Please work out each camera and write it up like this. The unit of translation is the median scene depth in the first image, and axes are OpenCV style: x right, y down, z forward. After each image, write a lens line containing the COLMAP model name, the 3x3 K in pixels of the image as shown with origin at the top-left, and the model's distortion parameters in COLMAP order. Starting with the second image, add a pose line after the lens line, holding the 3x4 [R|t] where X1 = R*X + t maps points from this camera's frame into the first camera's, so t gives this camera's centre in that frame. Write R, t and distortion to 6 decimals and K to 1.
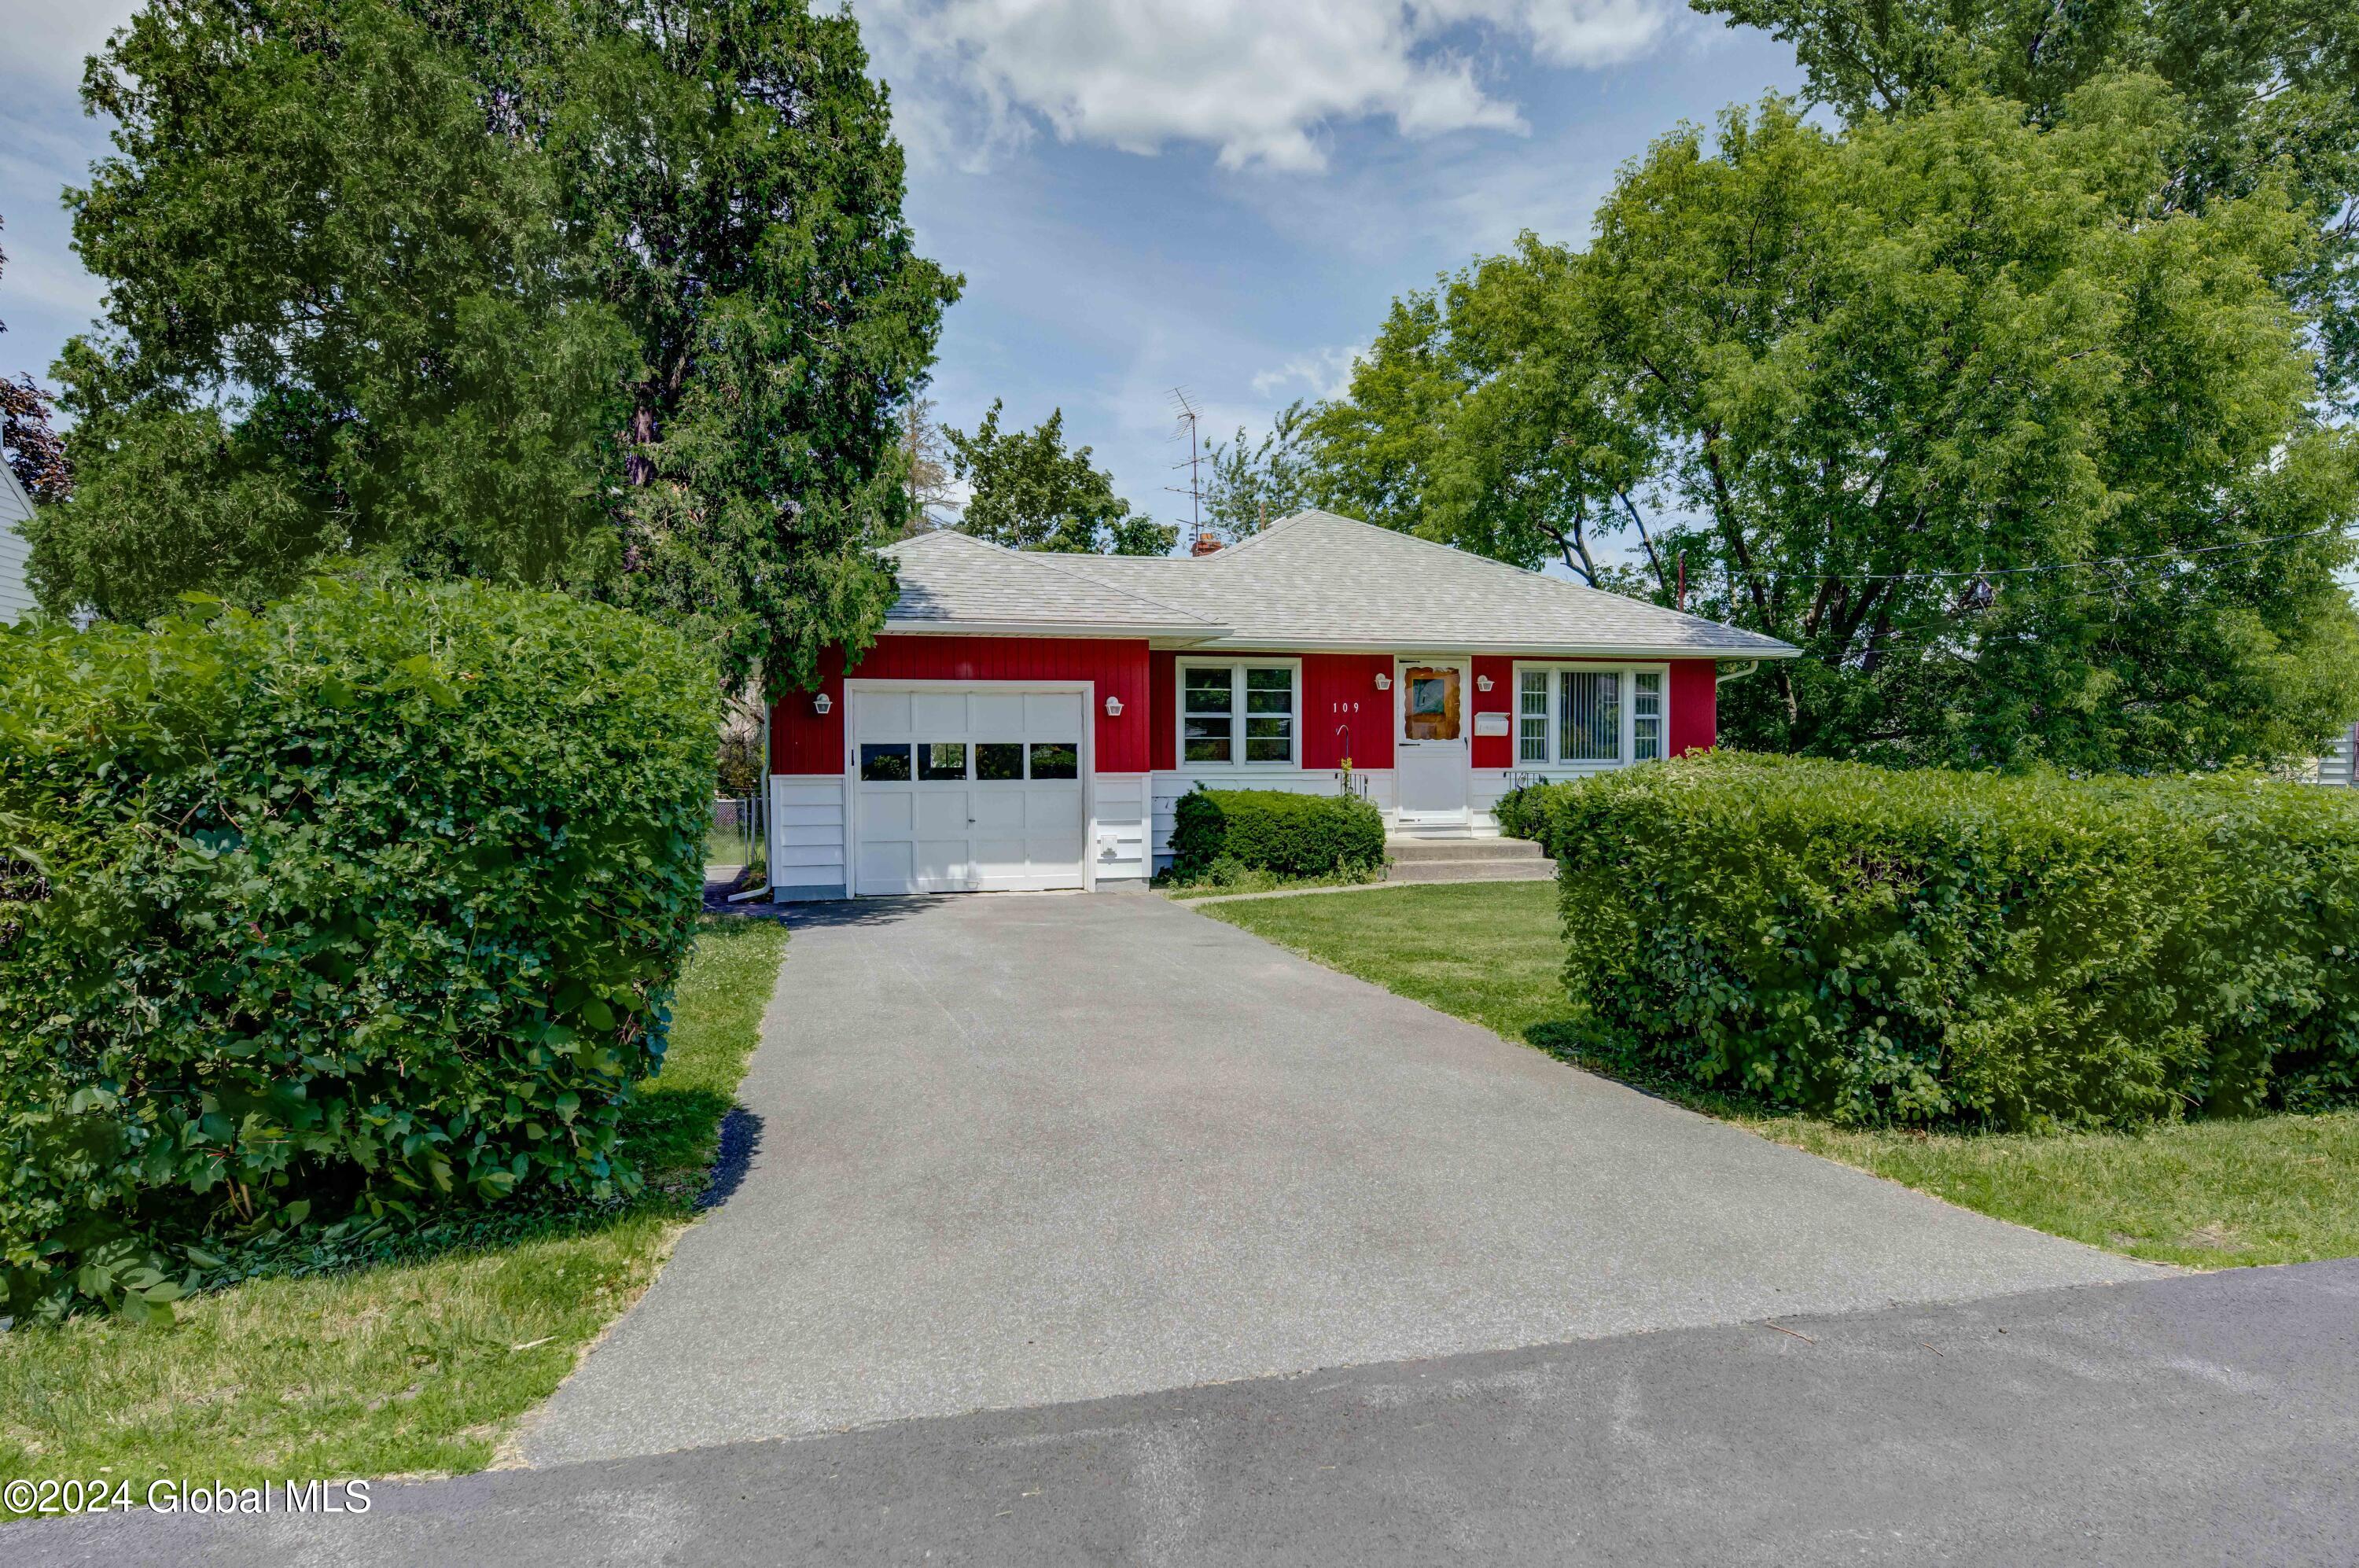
lens RADIAL K [[1467.3, 0, 1179.5], [0, 1467.3, 784.0], [0, 0, 1]] dist [0.028453, -0.002530]
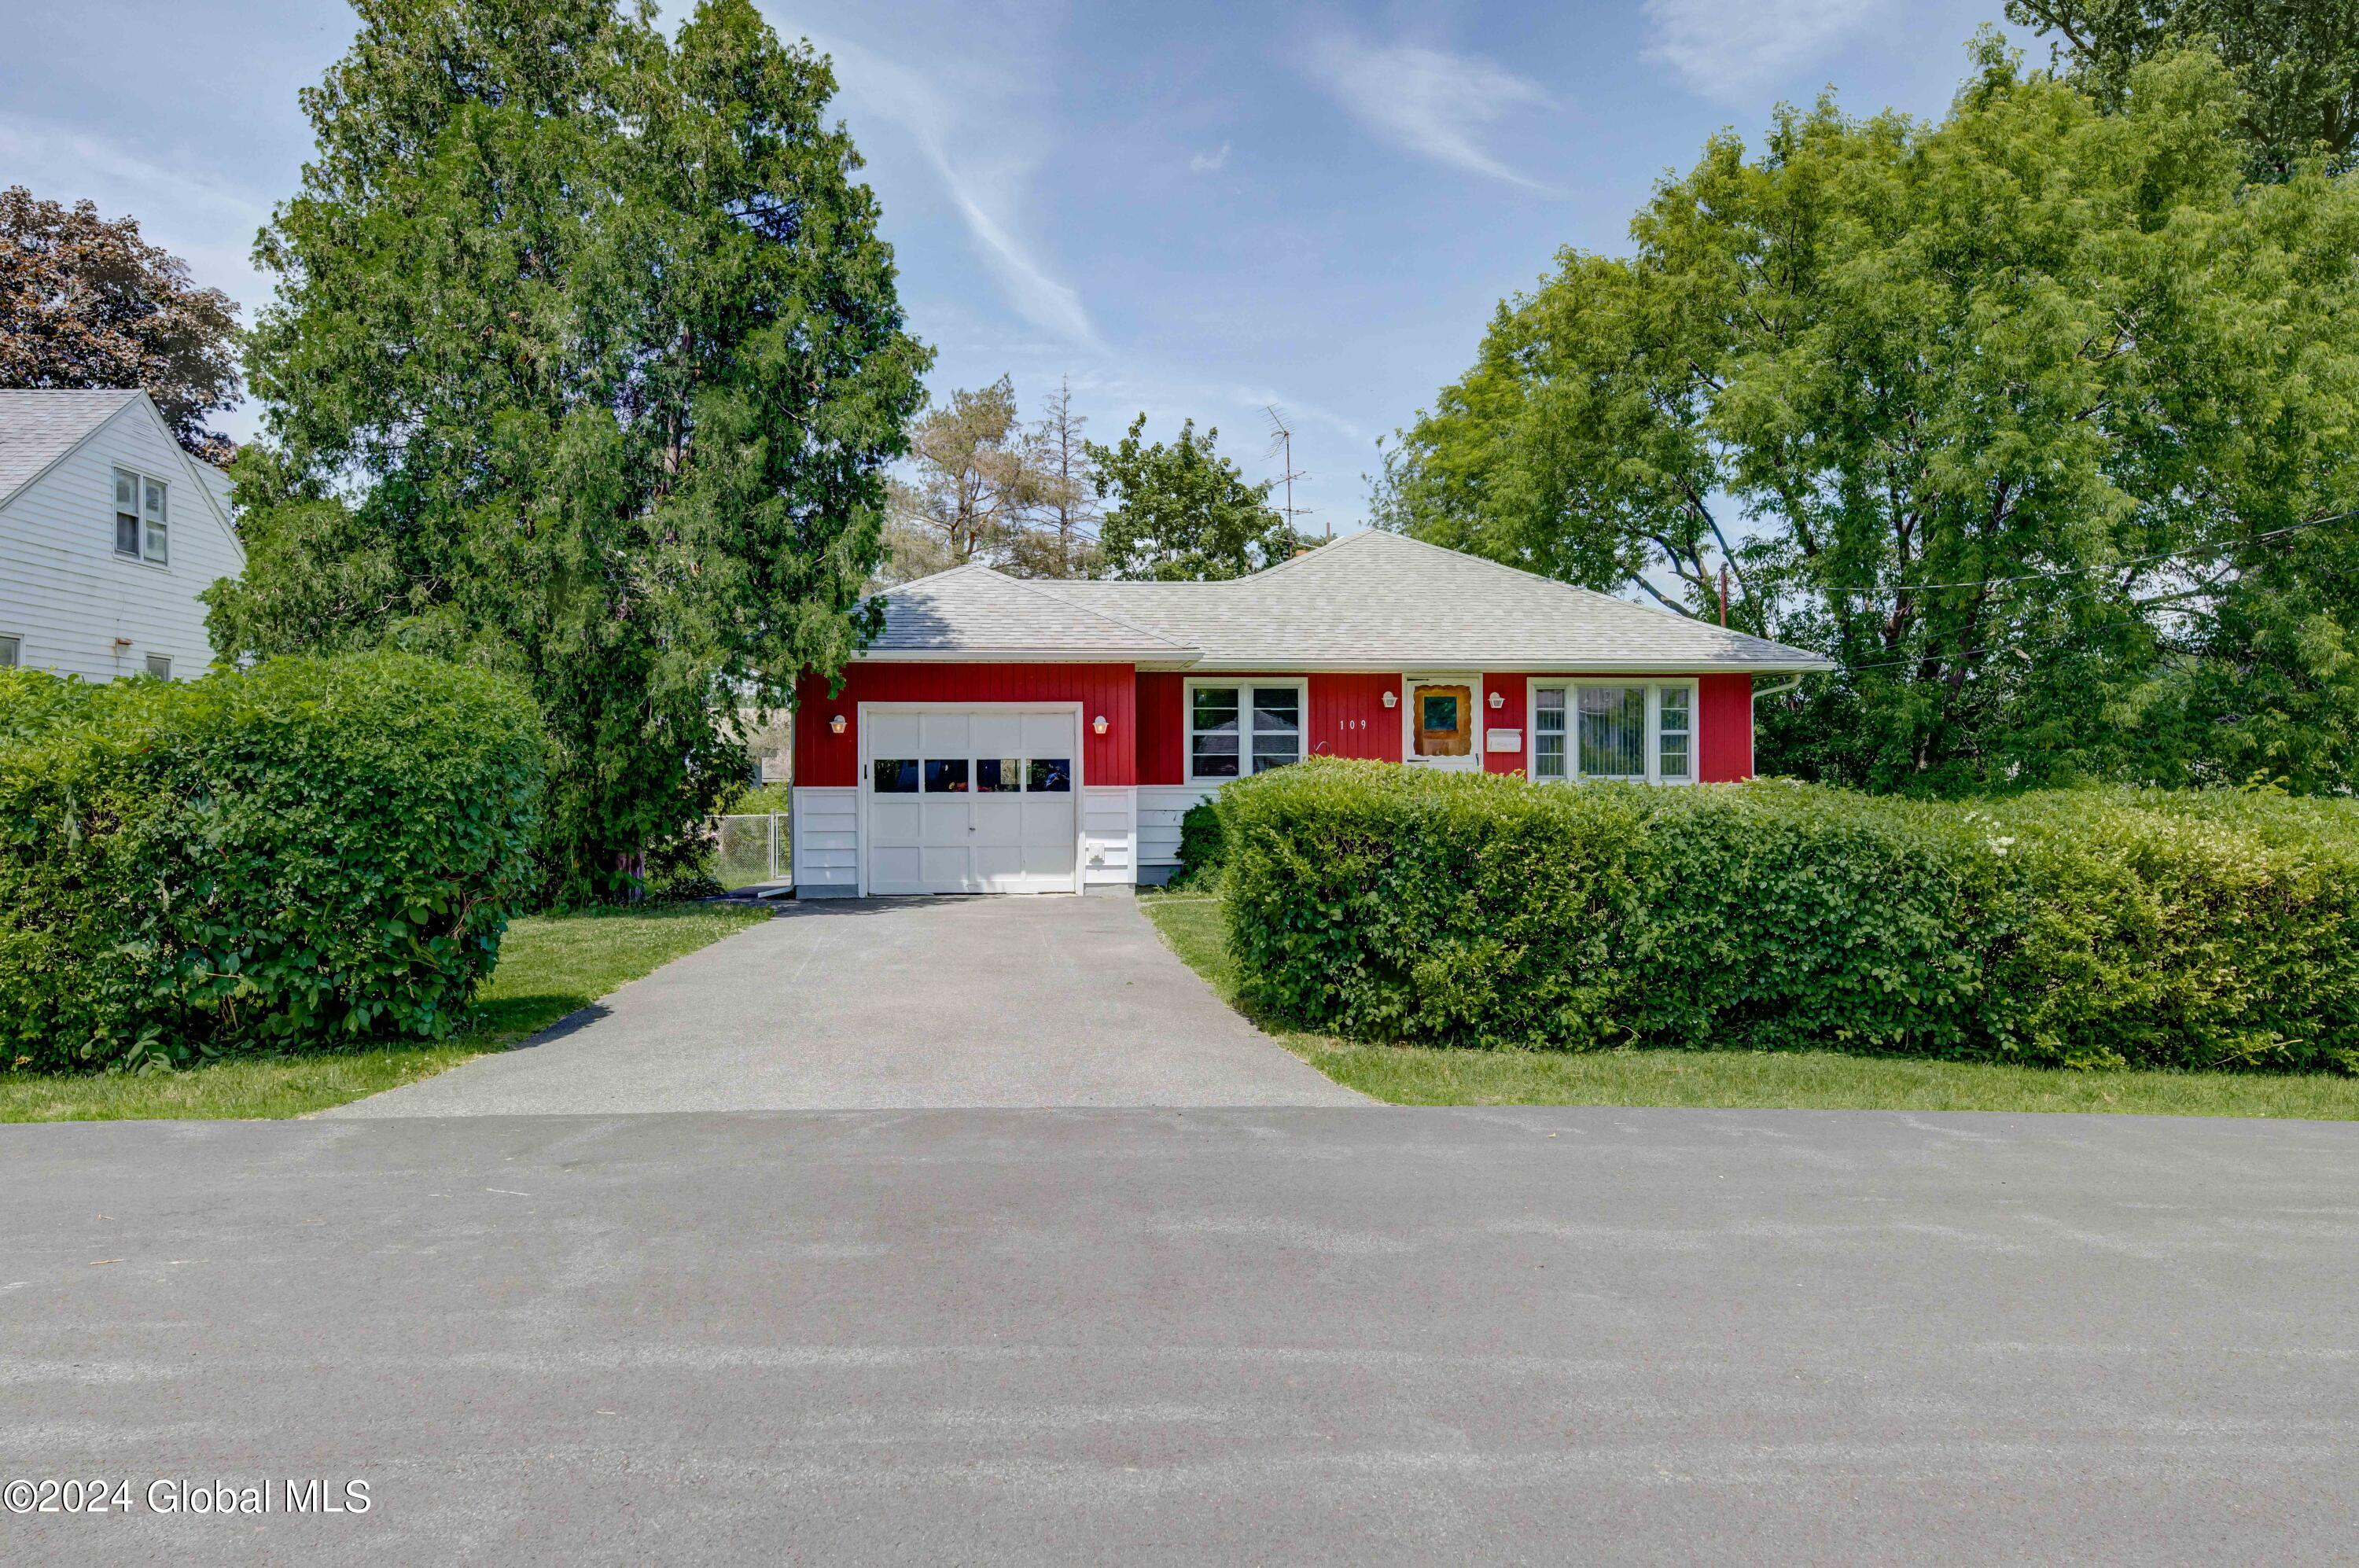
lens RADIAL K [[1715.2, 0, 1179.5], [0, 1715.2, 784.0], [0, 0, 1]] dist [0.003941, 0.083765]
pose [[0.980503, 0.000667, -0.196505, 0.260772], [-0.004411, 0.999817, -0.018616, 0.014075], [0.196457, 0.019120, 0.980326, -0.231321]]
